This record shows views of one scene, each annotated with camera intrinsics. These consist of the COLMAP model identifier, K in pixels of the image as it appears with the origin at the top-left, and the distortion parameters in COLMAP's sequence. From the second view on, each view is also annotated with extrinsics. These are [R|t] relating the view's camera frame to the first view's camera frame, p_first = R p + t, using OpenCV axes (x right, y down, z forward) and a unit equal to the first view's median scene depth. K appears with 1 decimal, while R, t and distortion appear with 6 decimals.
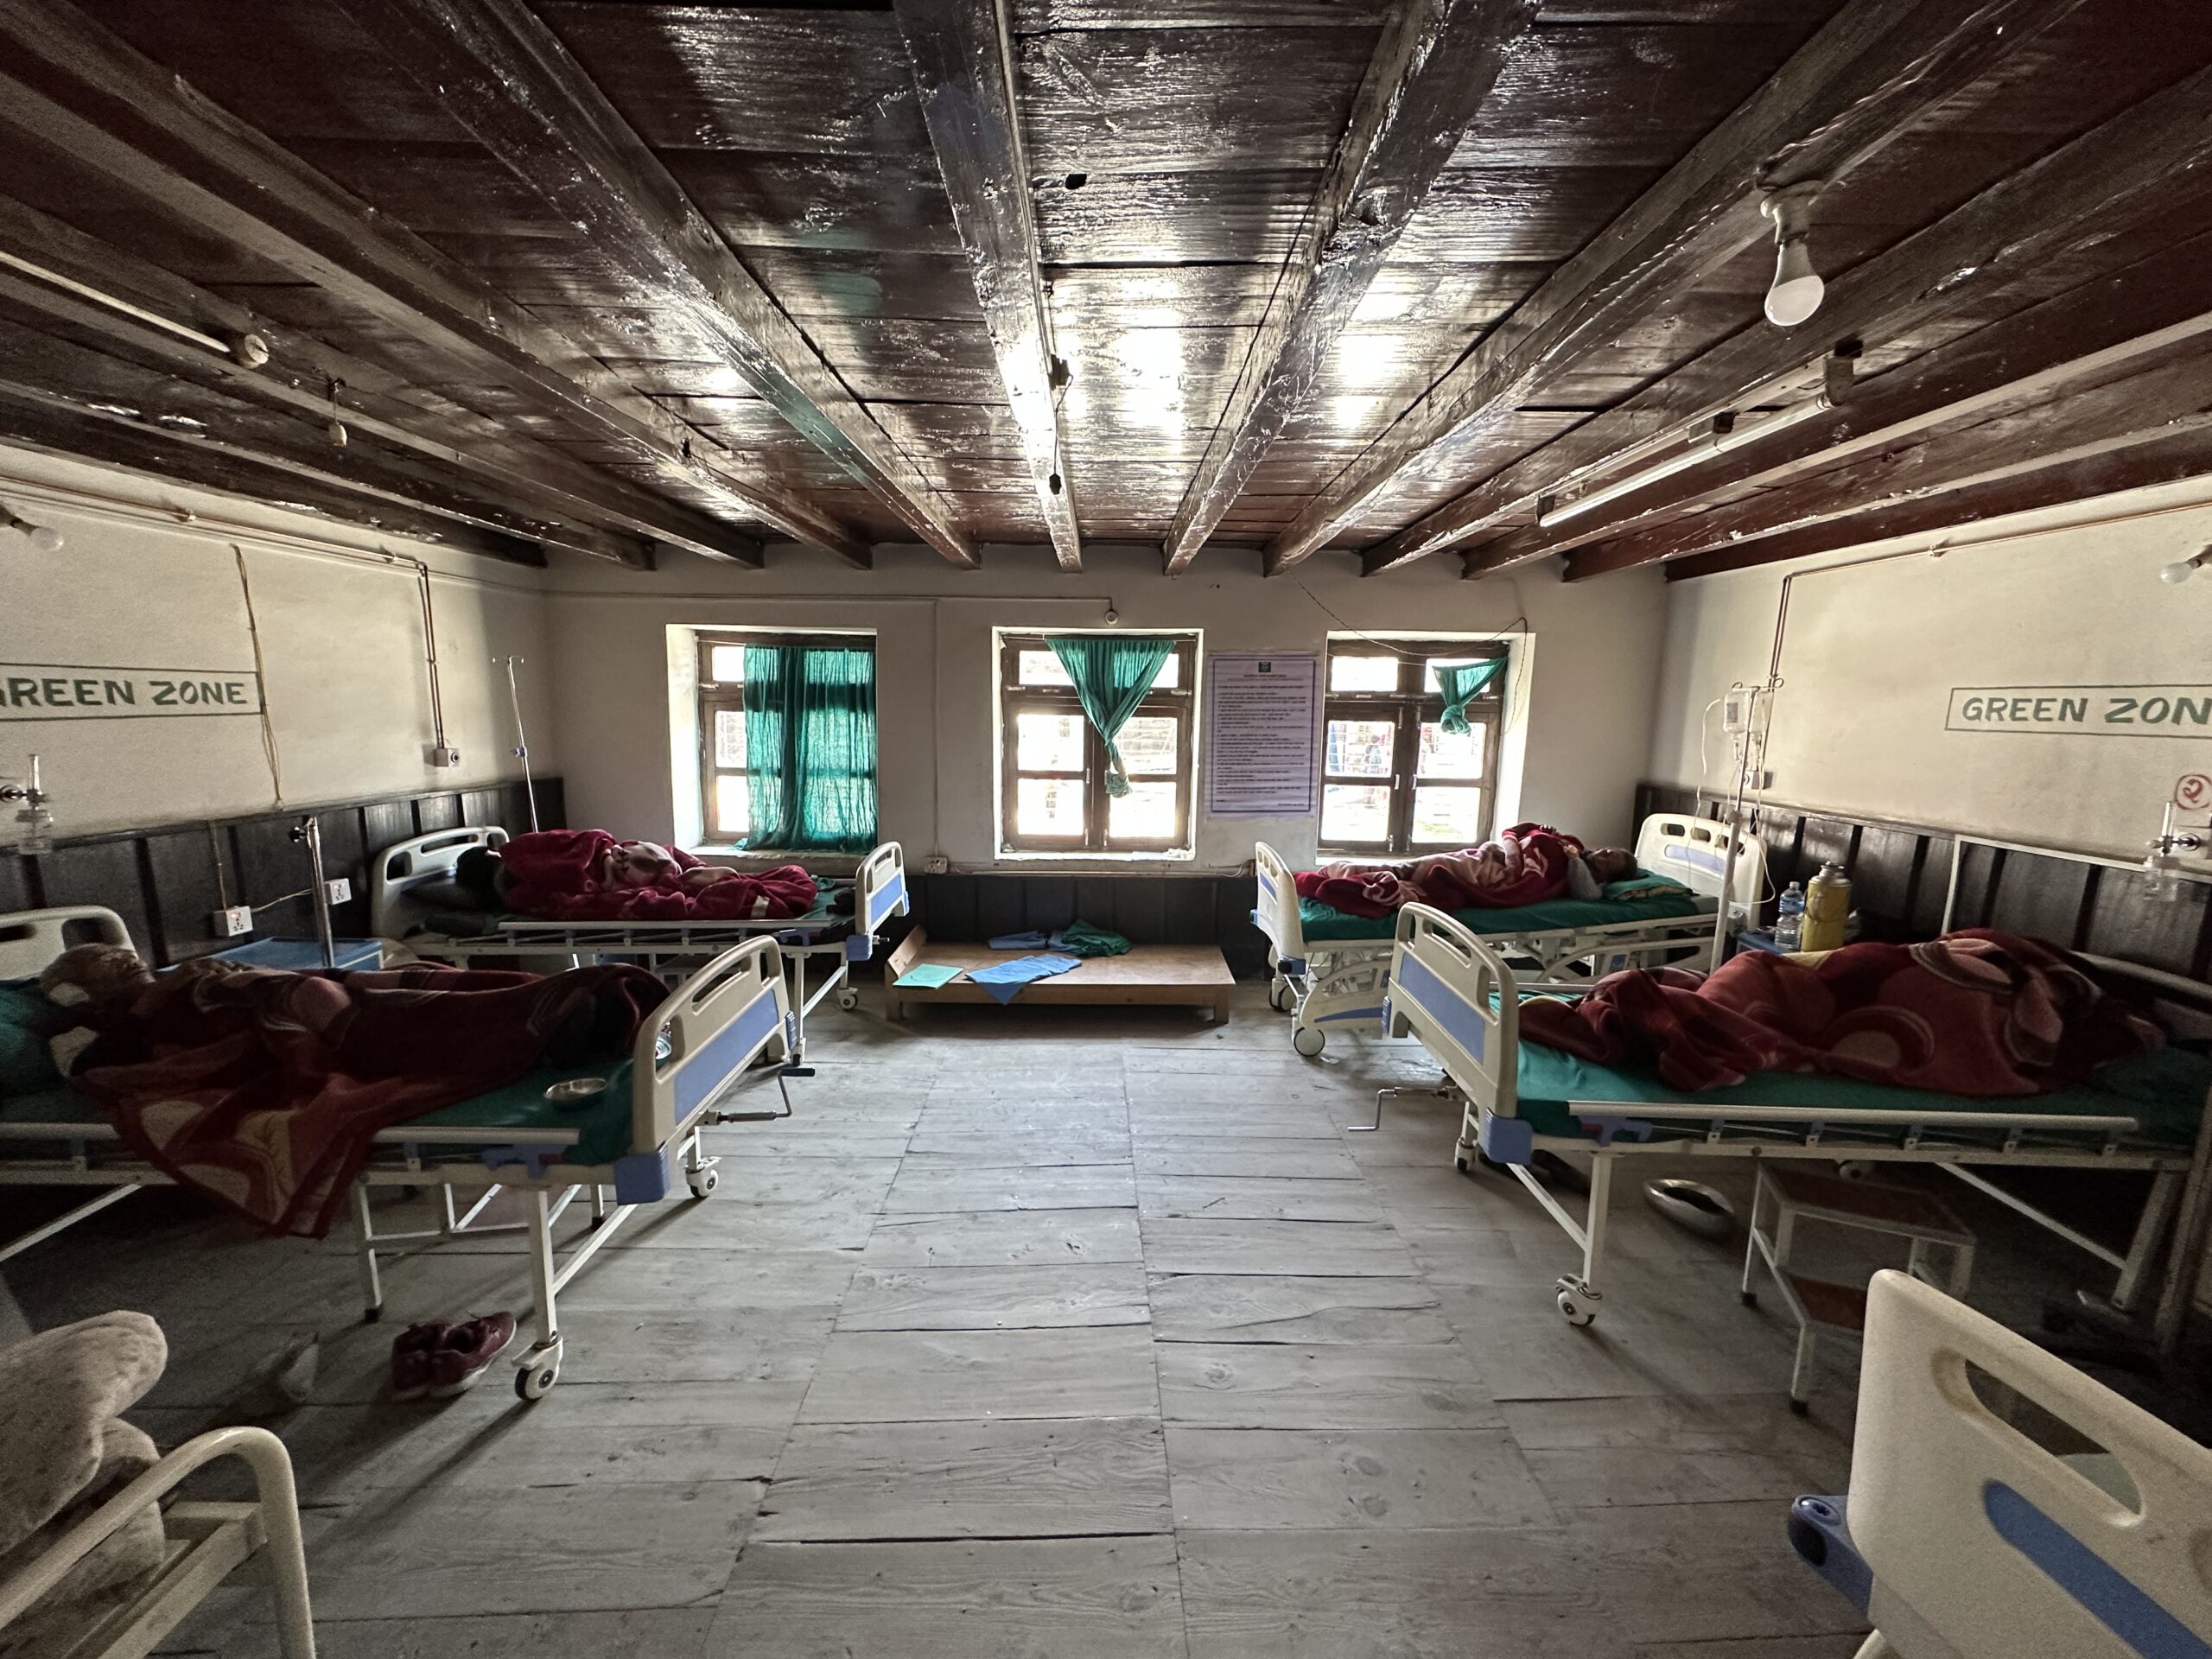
lens RADIAL K [[903.3, 0, 1106.0], [0, 903.3, 829.5], [0, 0, 1]] dist [-0.001738, 0.000143]
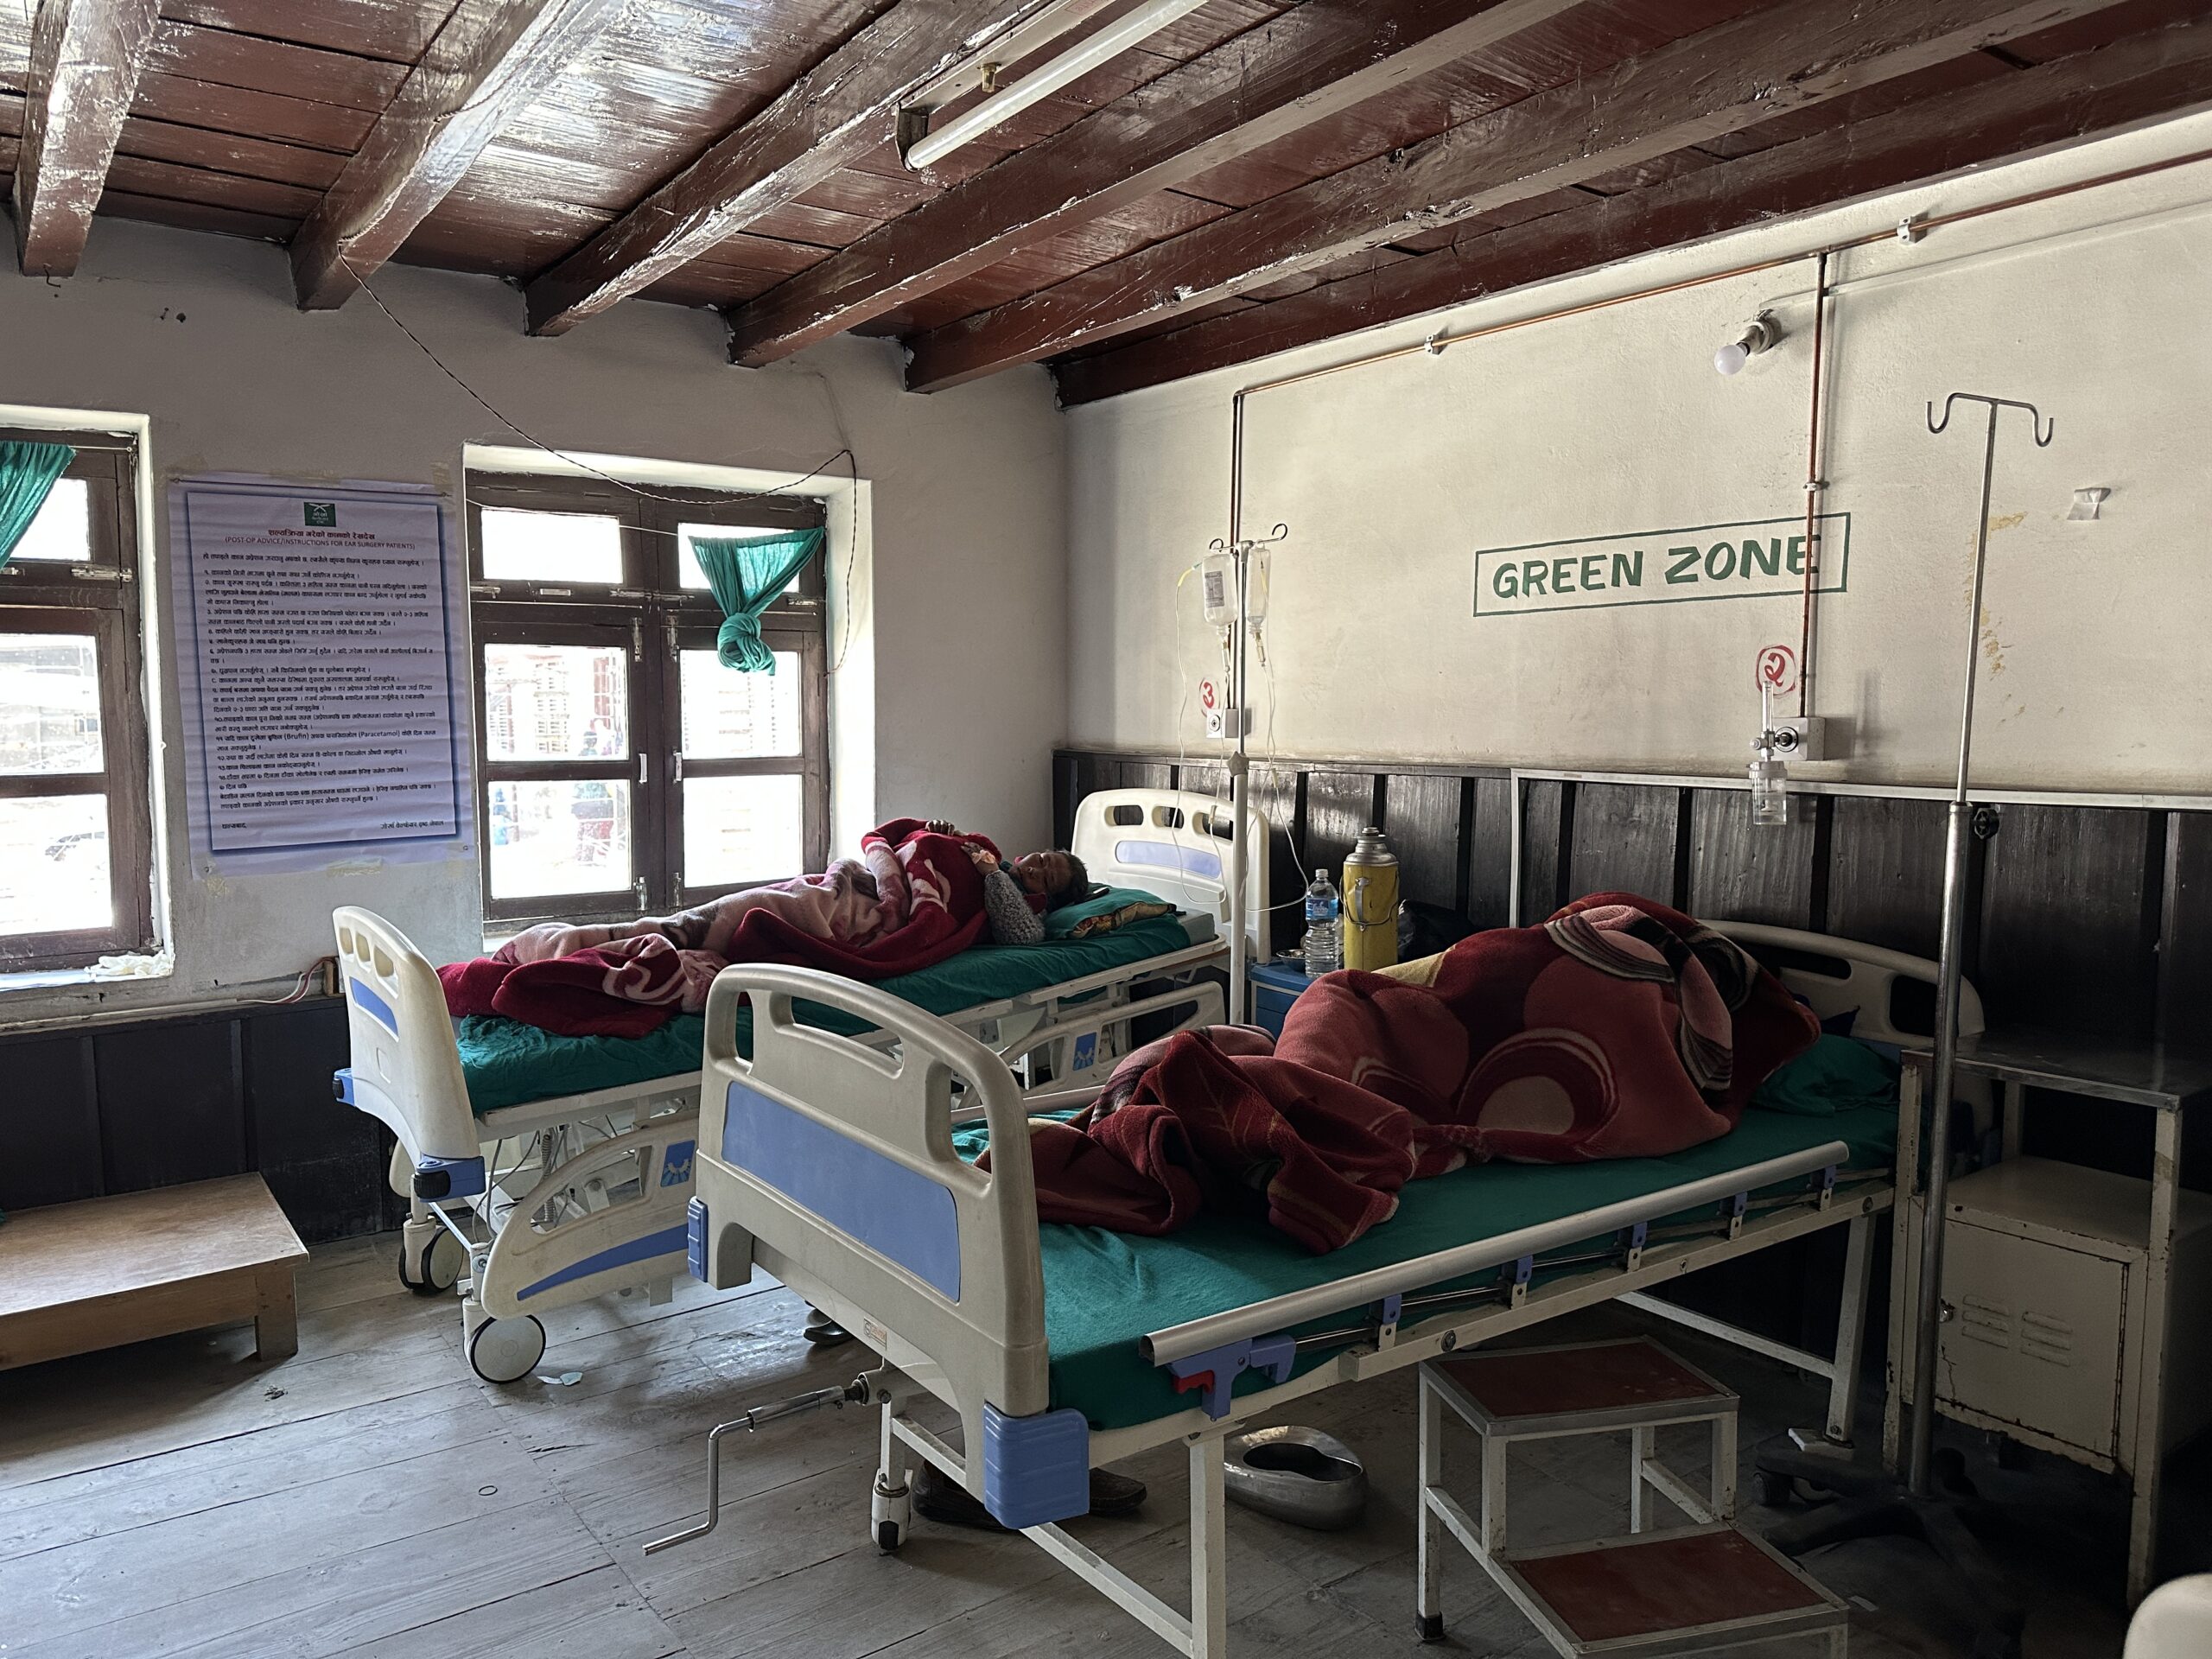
lens RADIAL K [[1536.3, 0, 1106.0], [0, 1536.3, 829.5], [0, 0, 1]] dist [0.096306, -0.152970]
pose [[0.809760, -0.066412, 0.582990, 0.040845], [0.105462, 0.993867, -0.033266, 0.045798], [-0.577206, 0.088421, 0.811798, 0.219738]]
